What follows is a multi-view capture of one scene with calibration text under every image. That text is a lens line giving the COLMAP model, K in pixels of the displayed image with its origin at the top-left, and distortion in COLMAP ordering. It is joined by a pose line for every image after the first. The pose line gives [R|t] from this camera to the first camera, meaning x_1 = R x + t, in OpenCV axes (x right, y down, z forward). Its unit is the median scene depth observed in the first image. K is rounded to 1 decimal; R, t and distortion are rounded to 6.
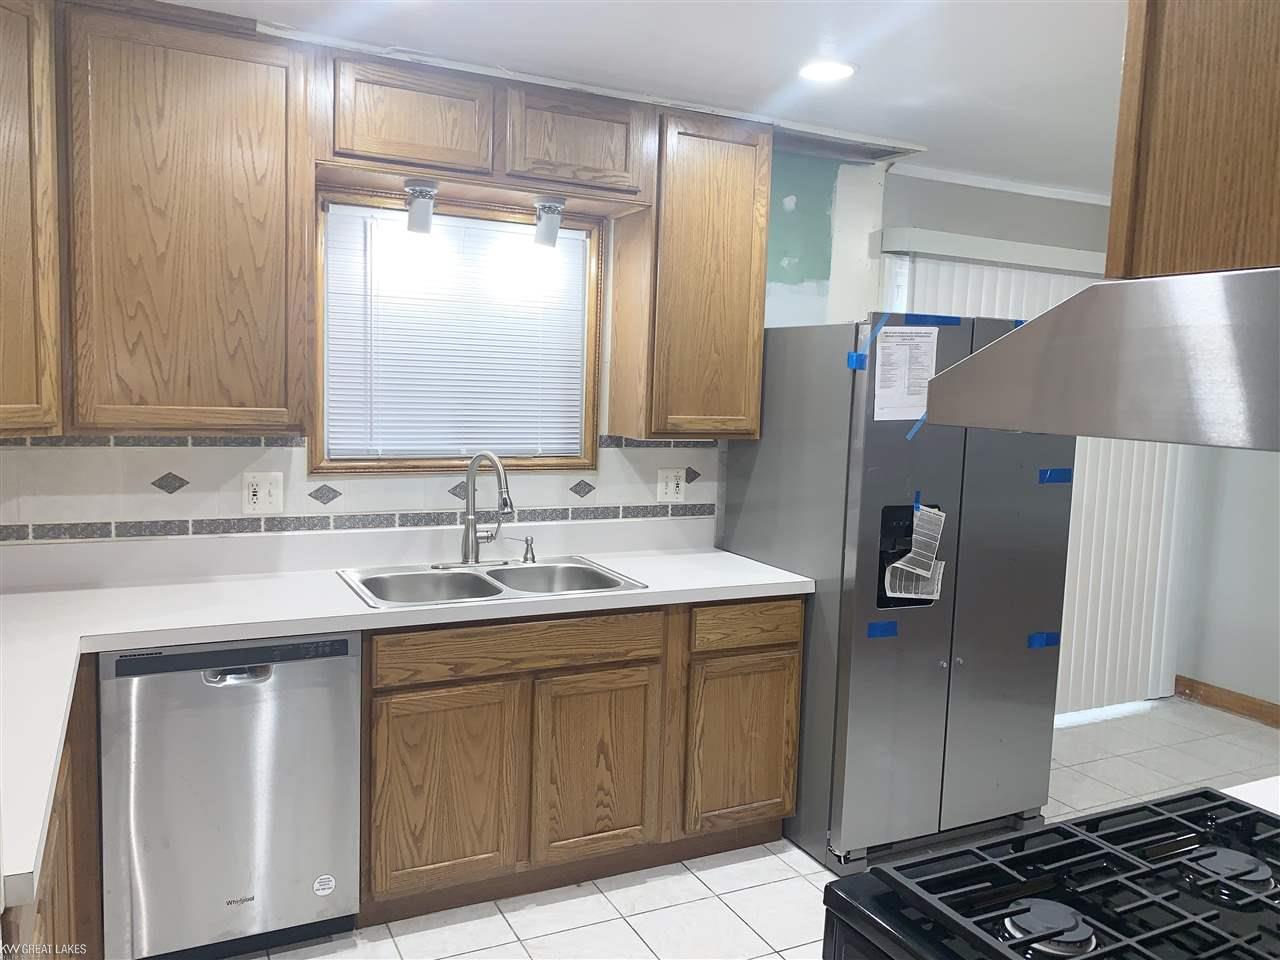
lens RADIAL K [[975.9, 0, 634.6], [0, 975.9, 463.5], [0, 0, 1]] dist [0.069888, -0.116866]
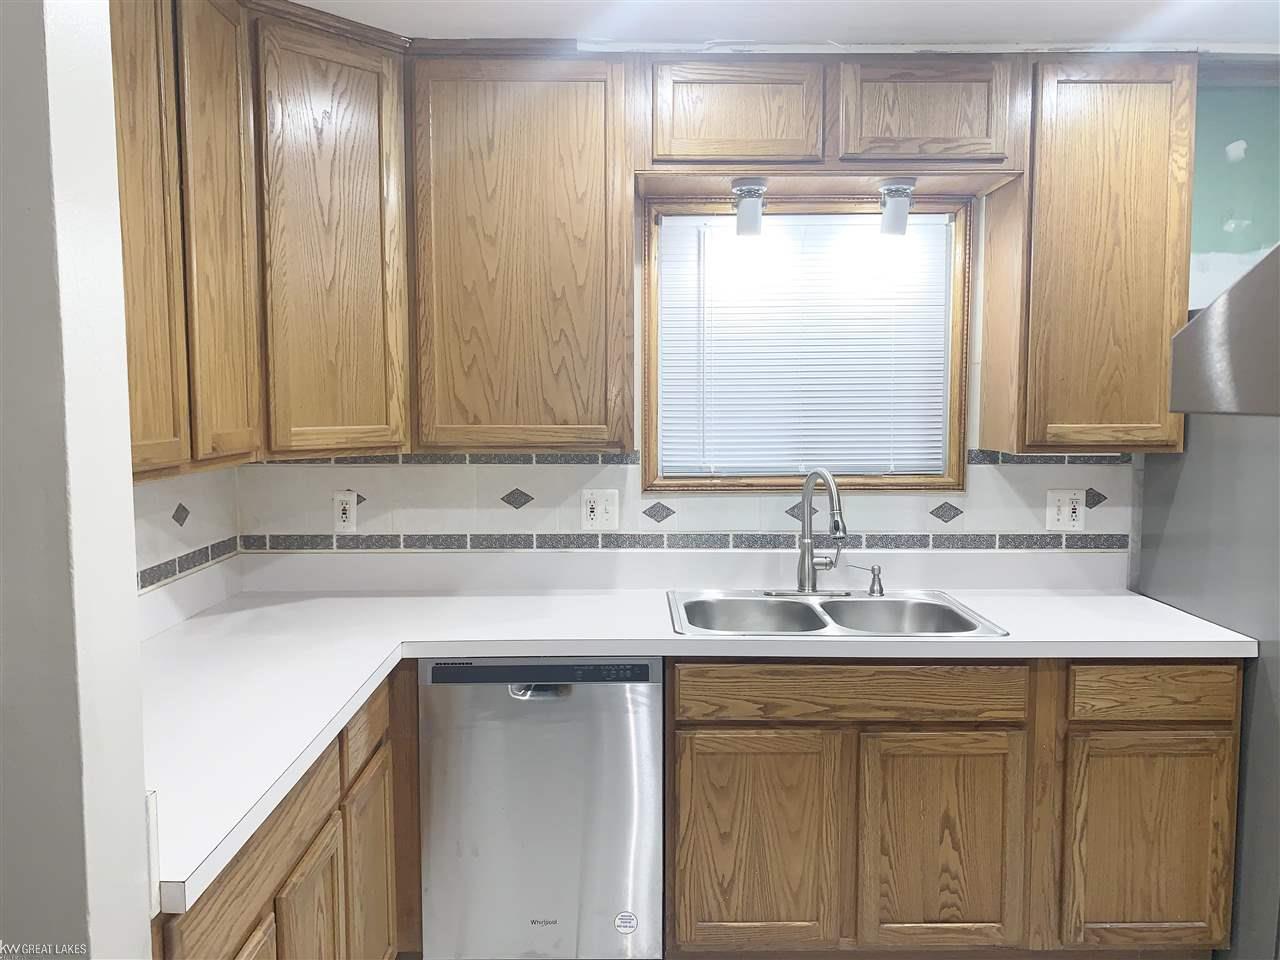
lens RADIAL K [[975.9, 0, 634.6], [0, 975.9, 463.5], [0, 0, 1]] dist [0.069888, -0.116866]
pose [[0.894925, -0.002363, -0.446211, 0.100671], [-0.006623, 0.999805, -0.018577, 0.000851], [0.446168, 0.019580, 0.894735, 0.118475]]
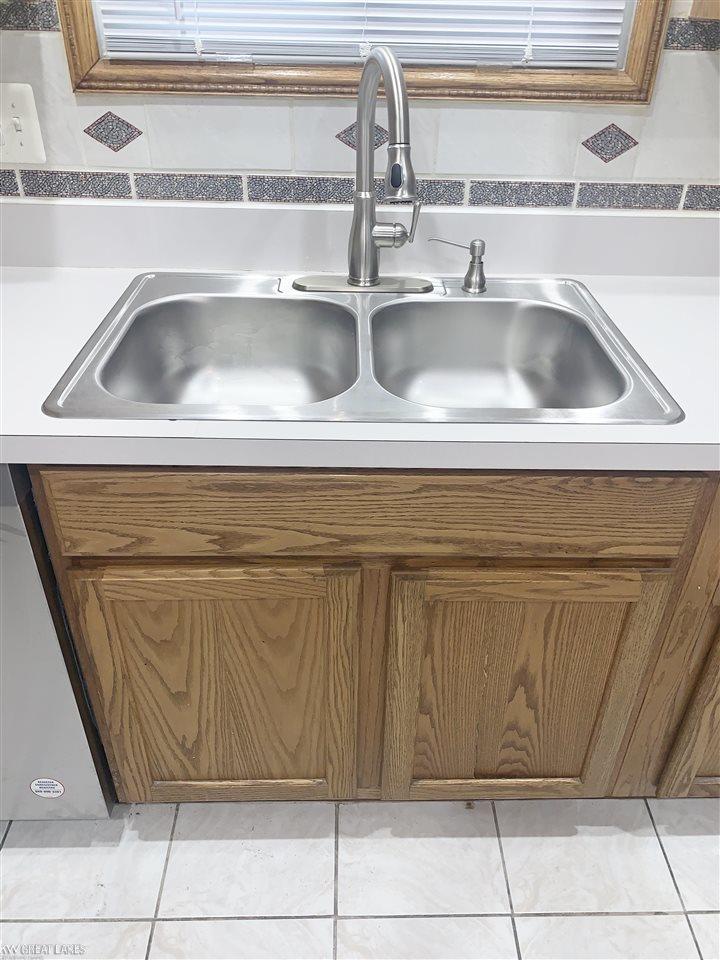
lens RADIAL K [[731.3, 0, 377.2], [0, 731.3, 468.5], [0, 0, 1]] dist [0.009448, 0.000171]
pose [[0.905990, 0.223675, -0.359378, 0.013174], [-0.030400, 0.881180, 0.471803, -0.001341], [0.422207, -0.416524, 0.805139, 0.664420]]
